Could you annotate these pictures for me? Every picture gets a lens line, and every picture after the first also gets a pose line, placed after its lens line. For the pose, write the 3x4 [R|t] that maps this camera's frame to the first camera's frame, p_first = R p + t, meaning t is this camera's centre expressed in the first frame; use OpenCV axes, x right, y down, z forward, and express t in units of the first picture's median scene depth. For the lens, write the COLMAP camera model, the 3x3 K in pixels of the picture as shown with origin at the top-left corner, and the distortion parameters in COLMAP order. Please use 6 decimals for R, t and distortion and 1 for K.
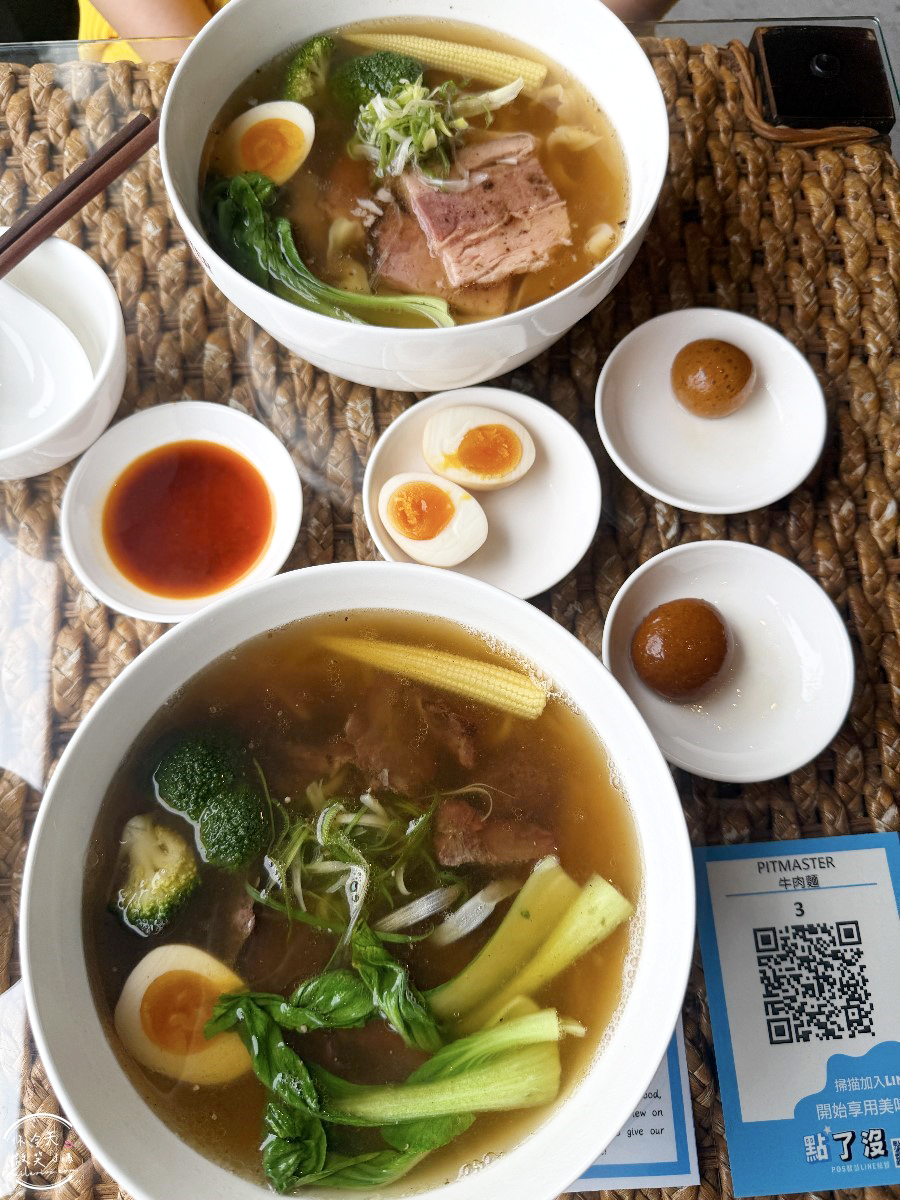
lens RADIAL K [[823.2, 0, 450.0], [0, 823.2, 600.0], [0, 0, 1]] dist [-0.017389, -0.002830]
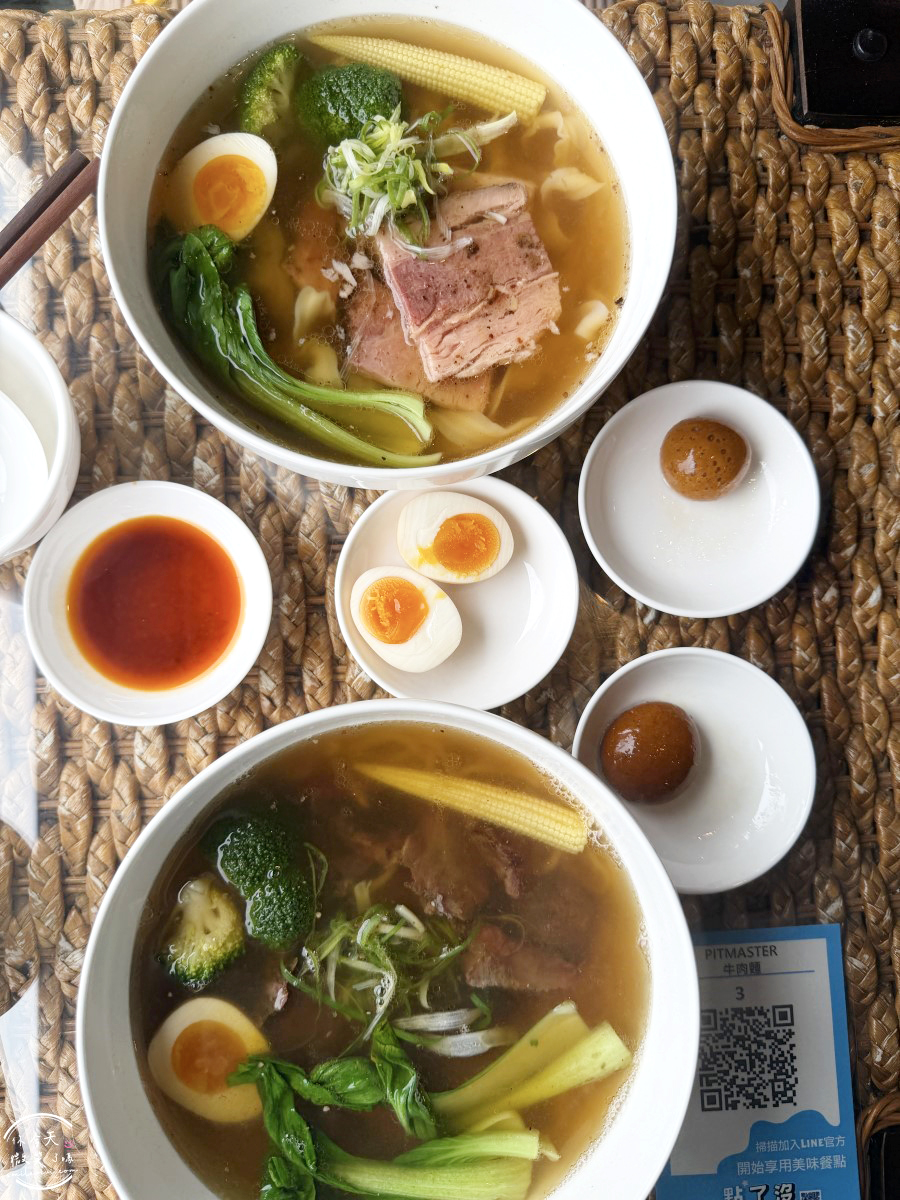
lens RADIAL K [[823.2, 0, 450.0], [0, 823.2, 600.0], [0, 0, 1]] dist [-0.017389, -0.002830]
pose [[0.999711, 0.019768, 0.013663, 0.016987], [-0.022108, 0.979434, 0.200548, -0.306659], [-0.009417, -0.200792, 0.979589, 0.045104]]
